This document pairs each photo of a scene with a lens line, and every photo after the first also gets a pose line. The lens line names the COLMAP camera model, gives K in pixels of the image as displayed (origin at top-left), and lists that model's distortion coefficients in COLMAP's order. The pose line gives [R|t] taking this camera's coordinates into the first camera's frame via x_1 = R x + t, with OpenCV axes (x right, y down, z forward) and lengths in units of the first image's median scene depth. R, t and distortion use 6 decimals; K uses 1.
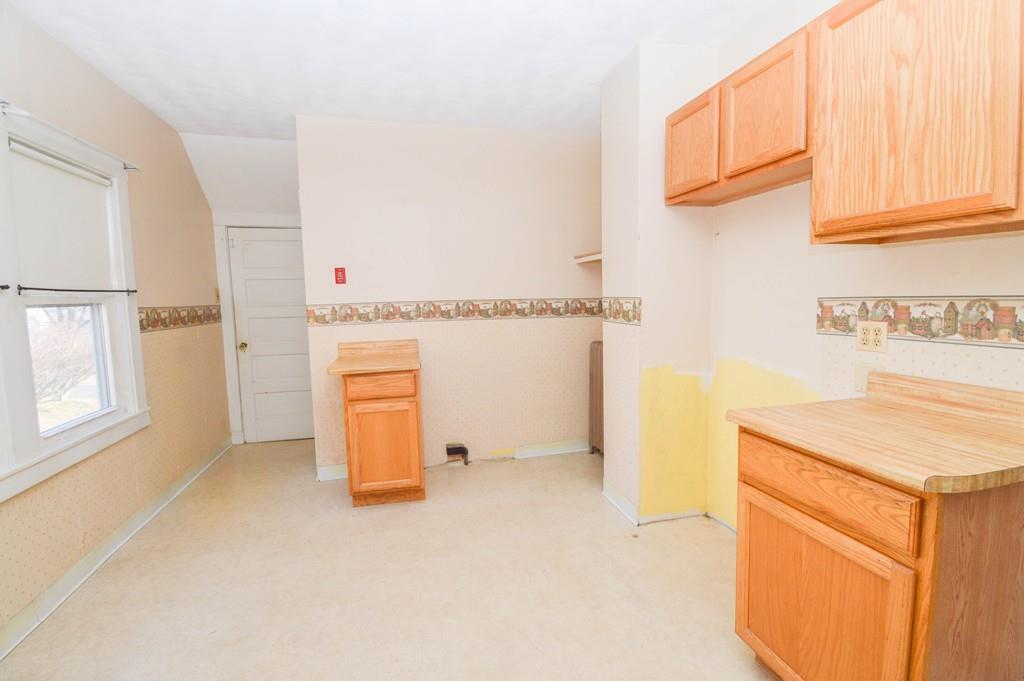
lens RADIAL K [[466.1, 0, 513.1], [0, 466.1, 331.5], [0, 0, 1]] dist [0.008205, -0.000909]
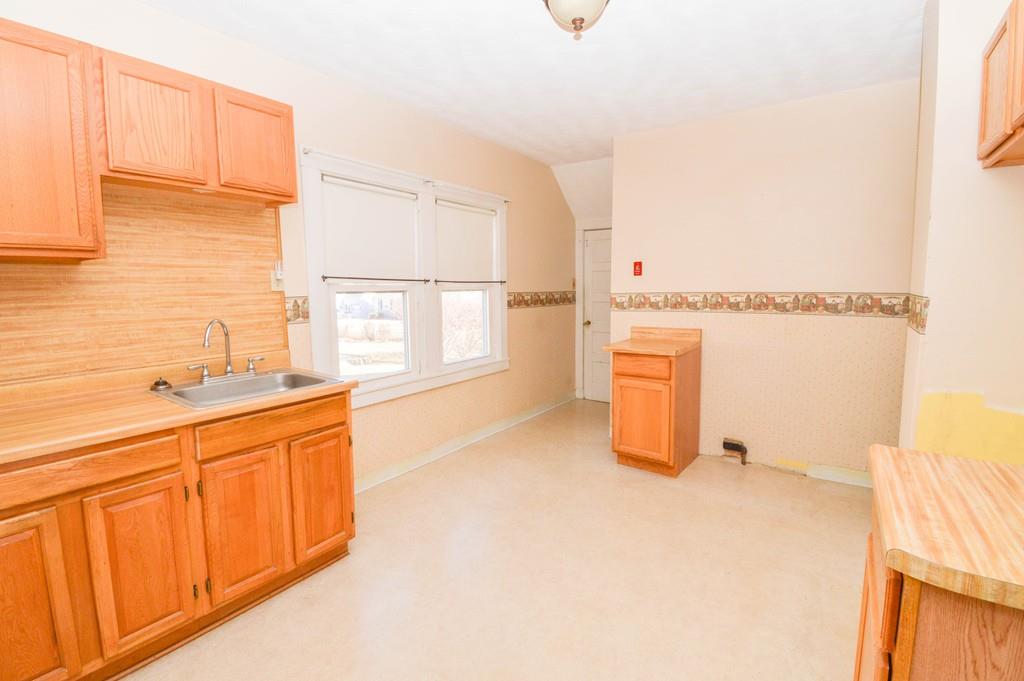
lens RADIAL K [[466.1, 0, 513.4], [0, 466.1, 341.7], [0, 0, 1]] dist [0.008205, -0.000909]
pose [[0.642028, 0.103808, -0.759621, 0.327804], [-0.066814, 0.994597, 0.079449, -0.010579], [0.763764, -0.000255, 0.645495, 0.020574]]
